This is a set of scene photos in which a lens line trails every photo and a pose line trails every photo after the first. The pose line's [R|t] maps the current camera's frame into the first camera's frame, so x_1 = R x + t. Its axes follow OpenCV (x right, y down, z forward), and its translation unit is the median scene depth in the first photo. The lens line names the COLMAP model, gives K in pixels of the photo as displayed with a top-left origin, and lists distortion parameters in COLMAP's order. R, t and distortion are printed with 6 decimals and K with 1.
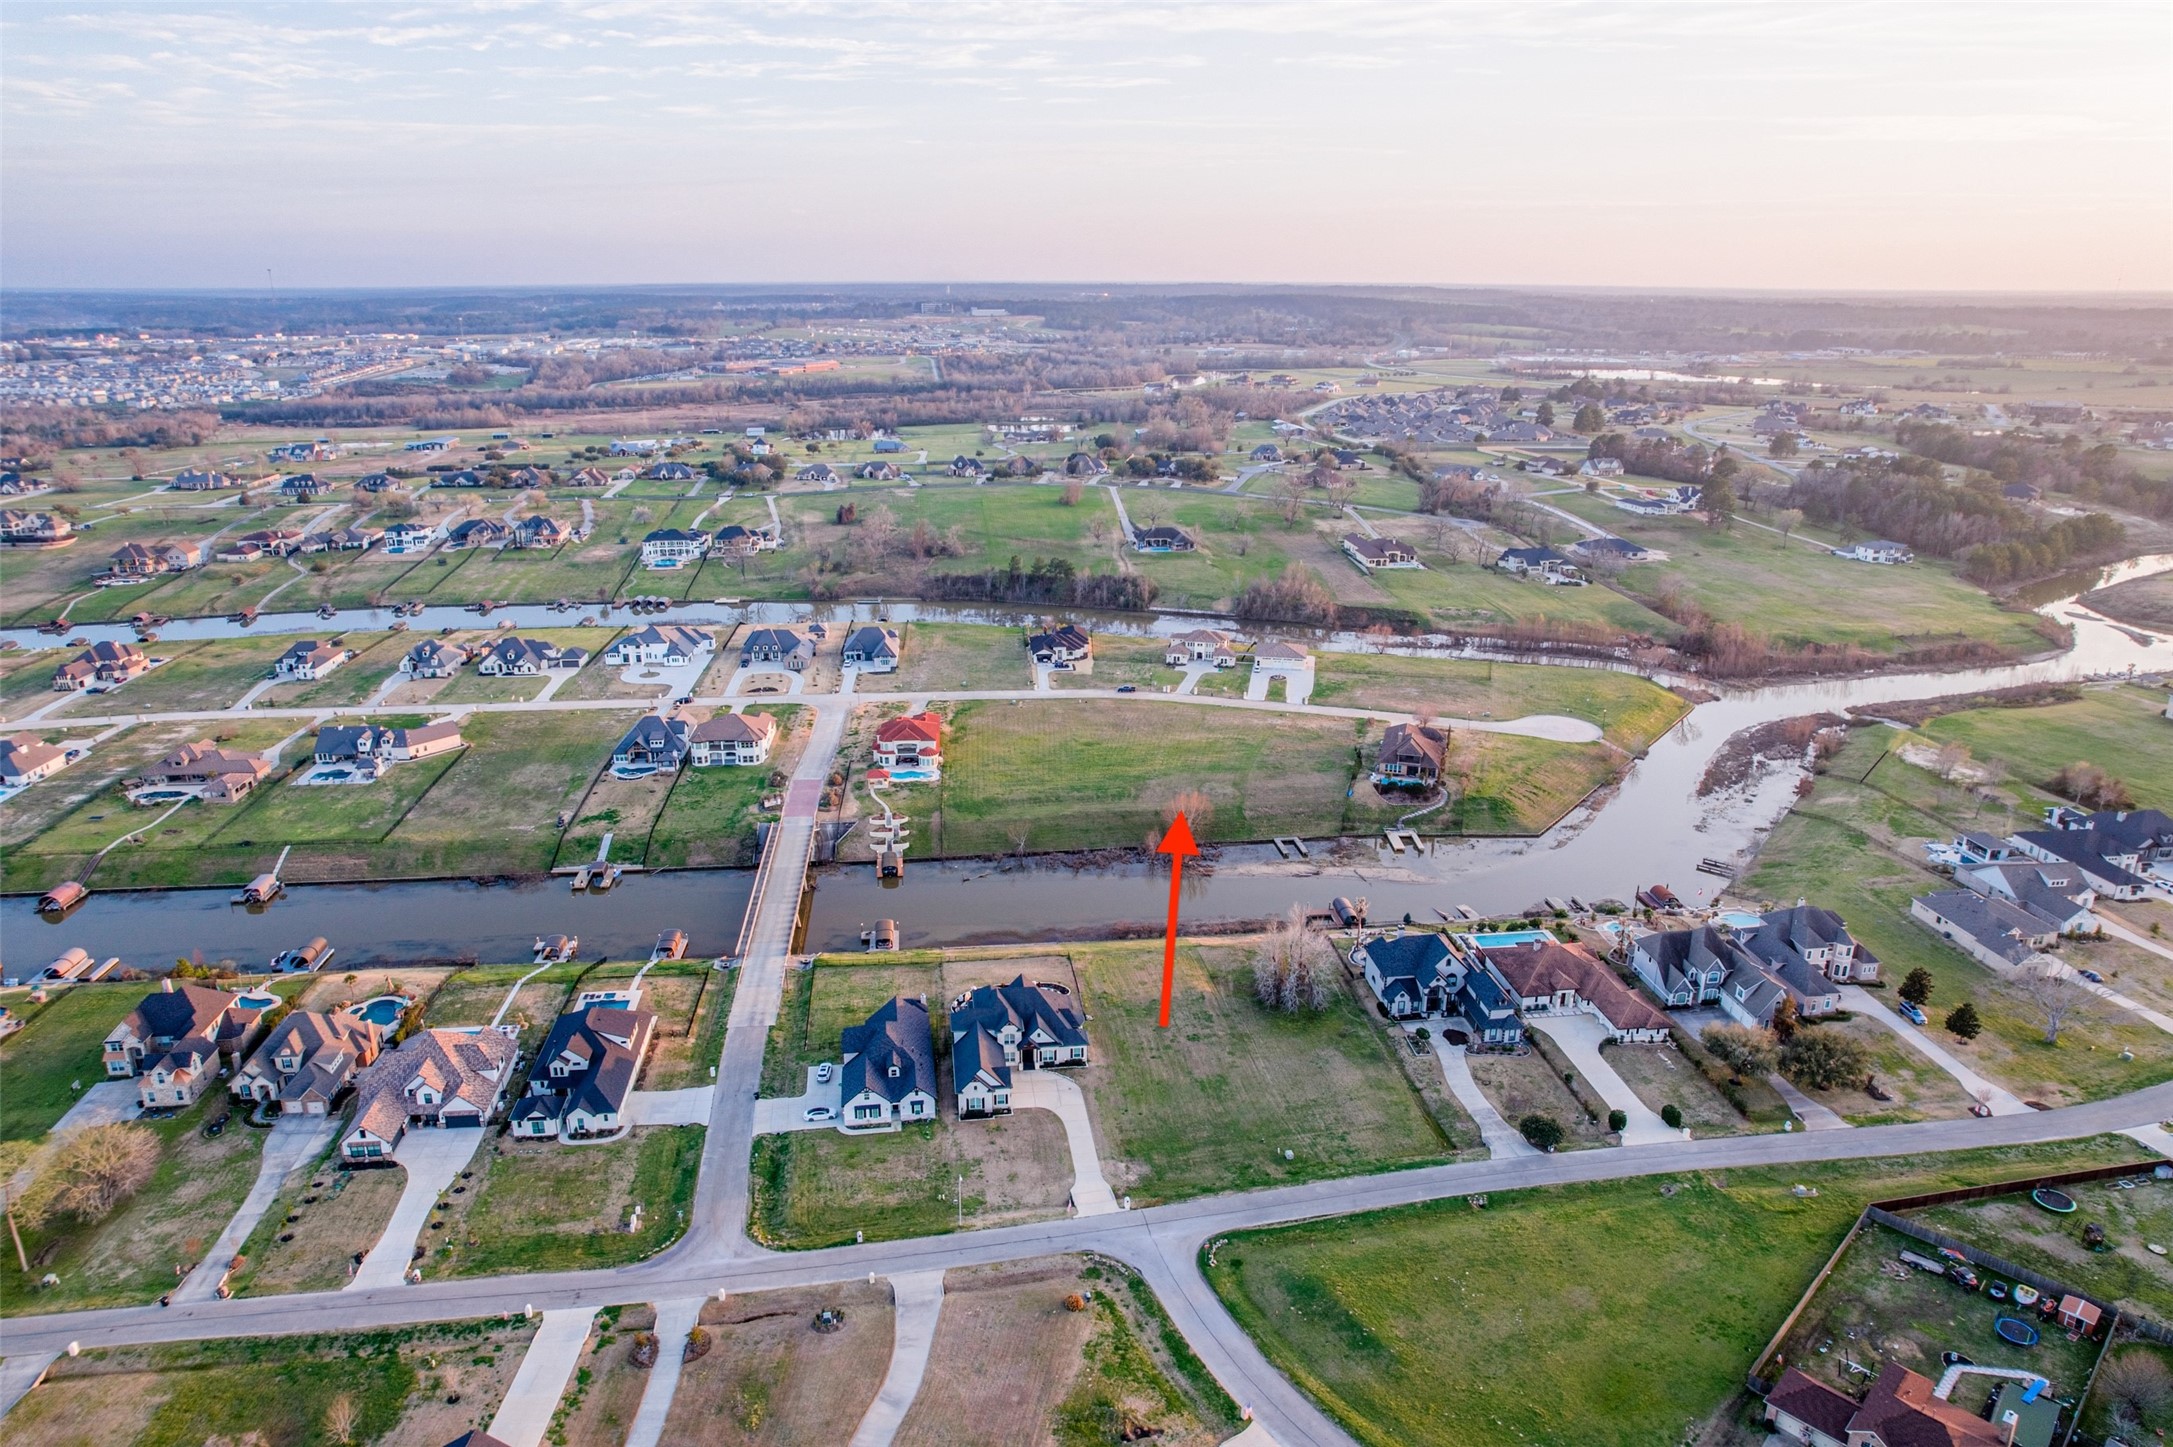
lens RADIAL K [[1396.0, 0, 1084.3], [0, 1396.0, 723.9], [0, 0, 1]] dist [-0.080096, 0.072330]
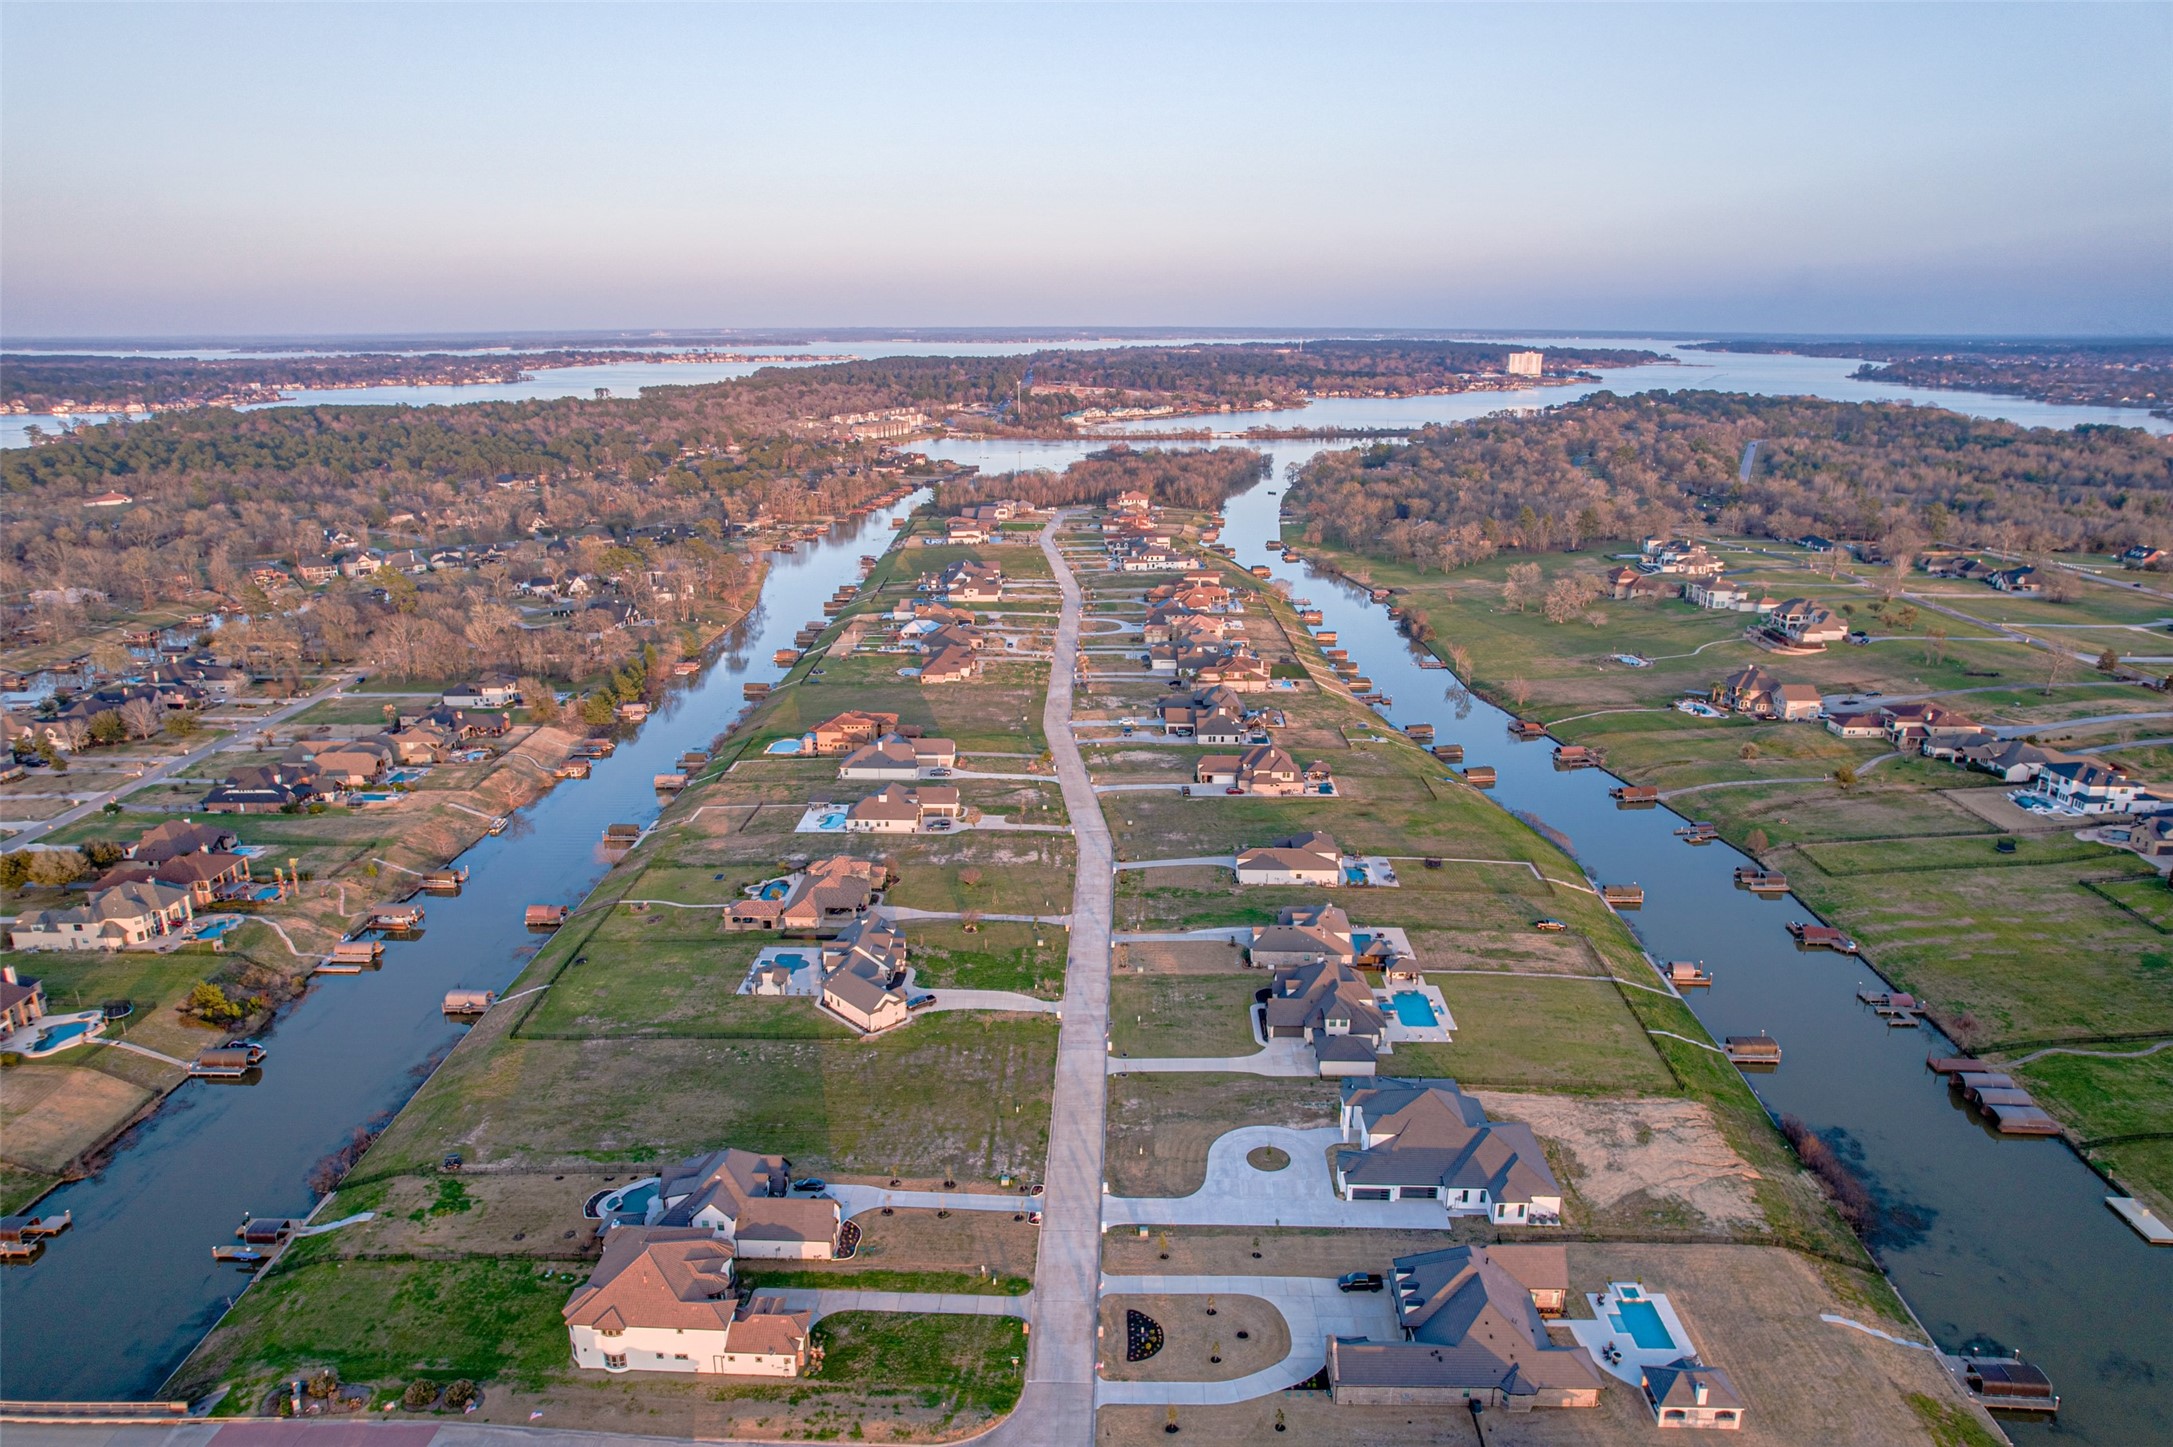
lens RADIAL K [[1396.0, 0, 1082.8], [0, 1396.0, 720.2], [0, 0, 1]] dist [-0.080096, 0.072330]
pose [[-0.123121, 0.272143, -0.954348, 0.130376], [-0.303817, 0.905153, 0.297310, -0.370024], [0.944742, 0.326552, -0.028762, 1.151414]]
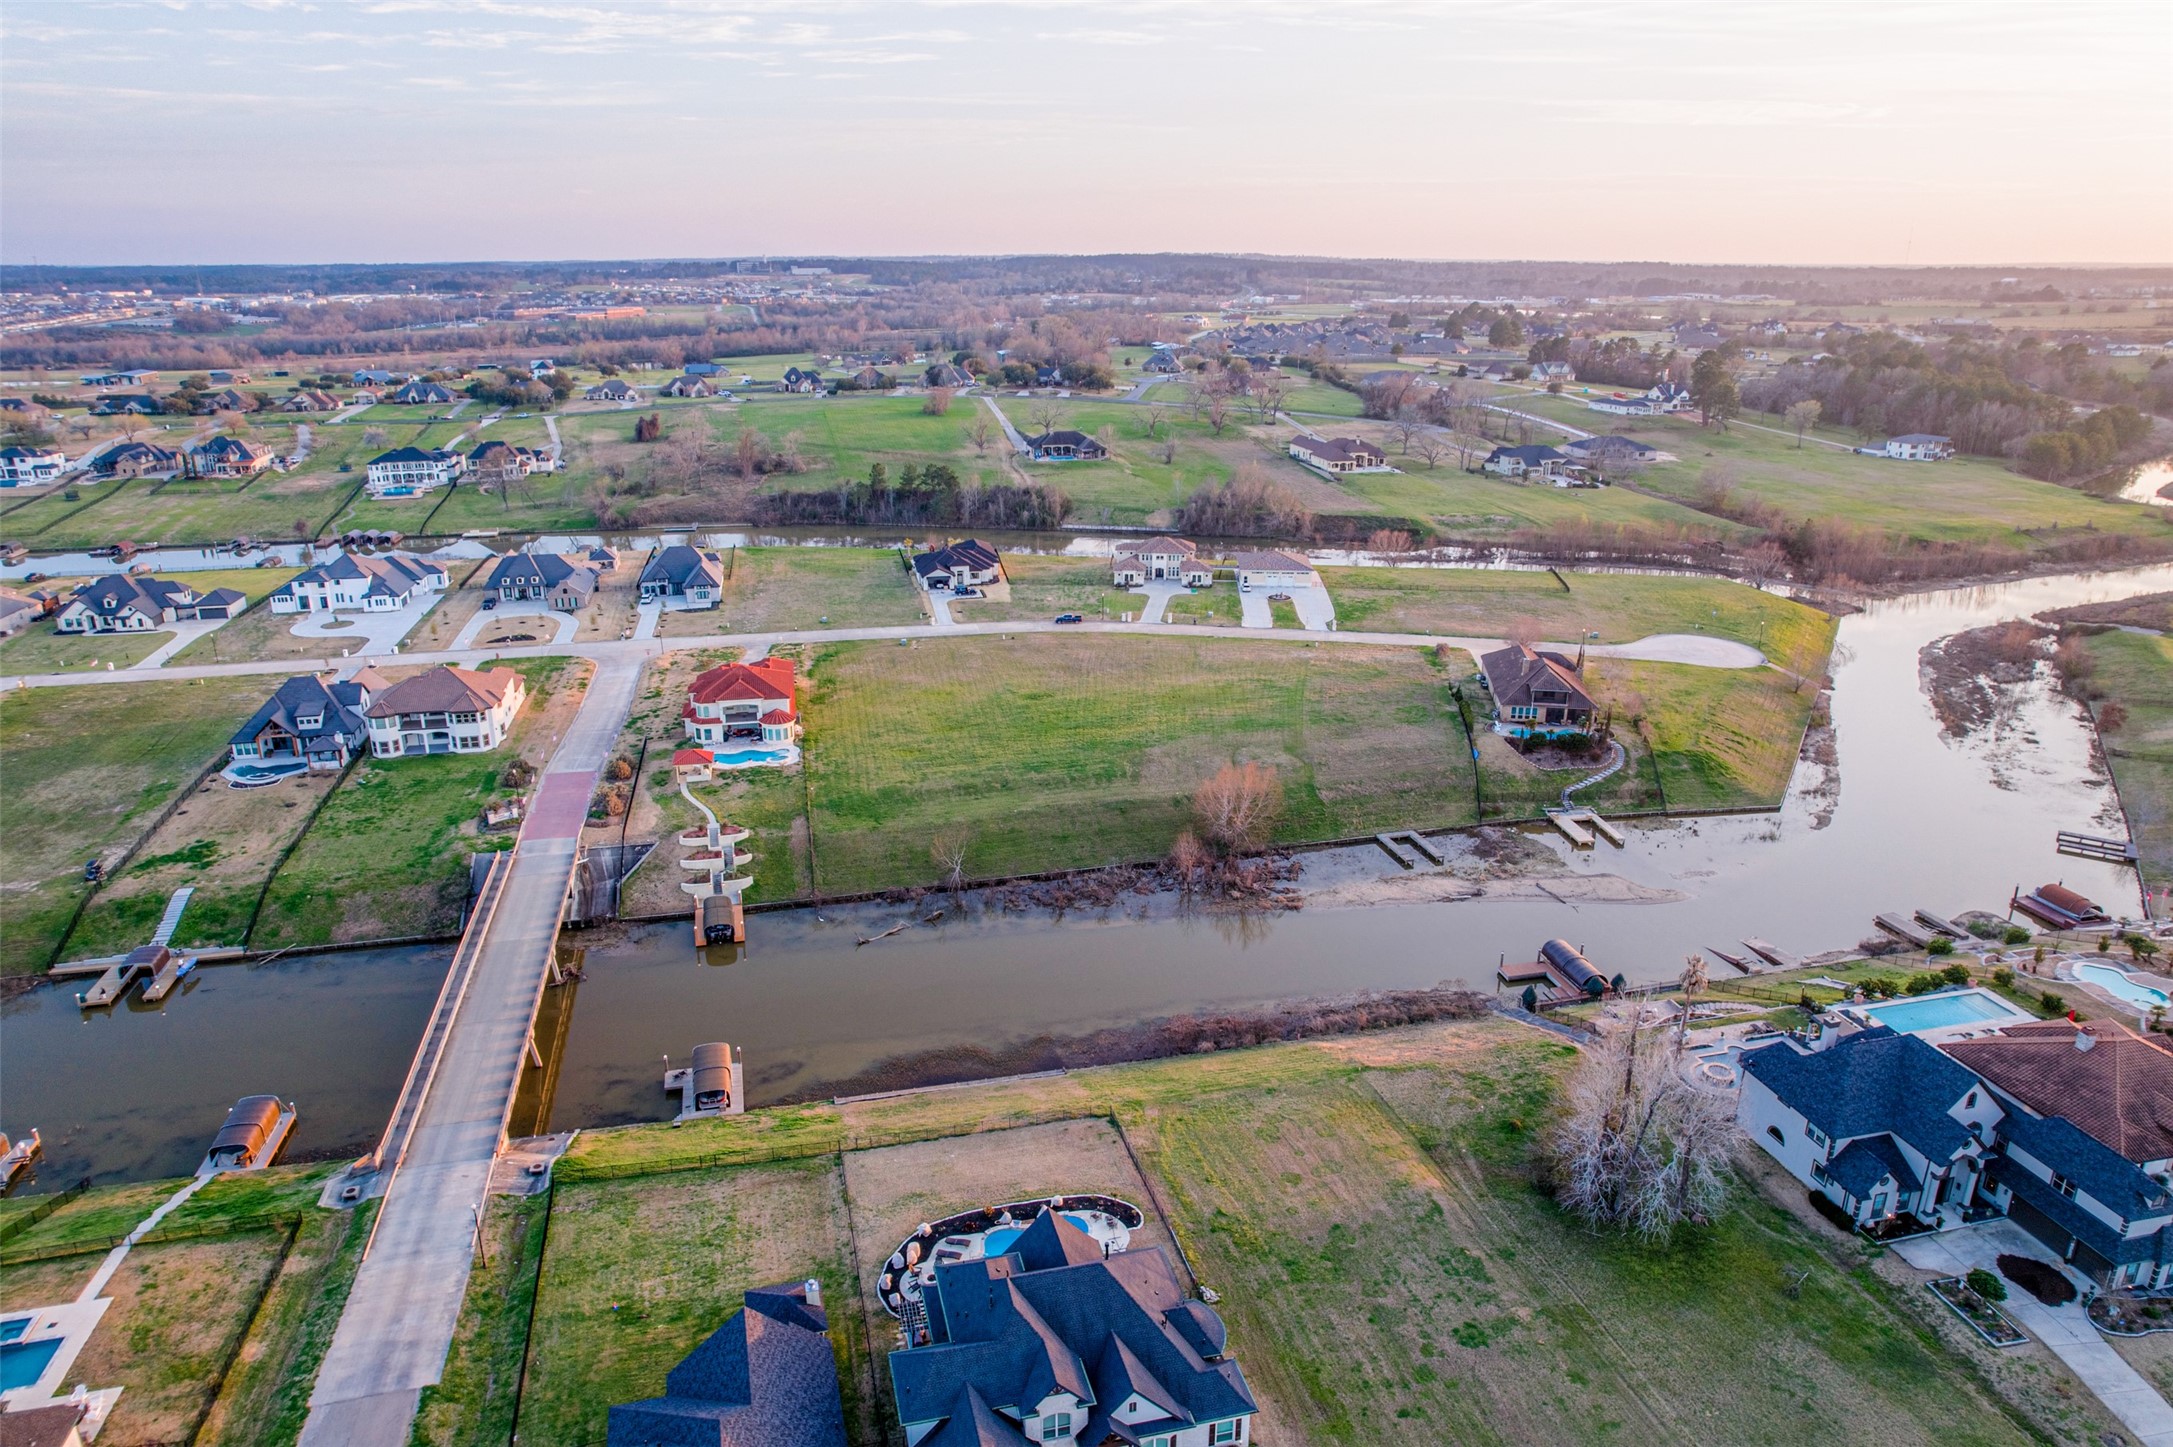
lens RADIAL K [[1396.0, 0, 1079.3], [0, 1396.0, 735.9], [0, 0, 1]] dist [-0.080096, 0.072330]
pose [[0.992853, -0.042005, 0.111708, -0.051960], [0.039659, 0.998945, 0.023143, 0.020104], [-0.112562, -0.018547, 0.993472, 0.403820]]
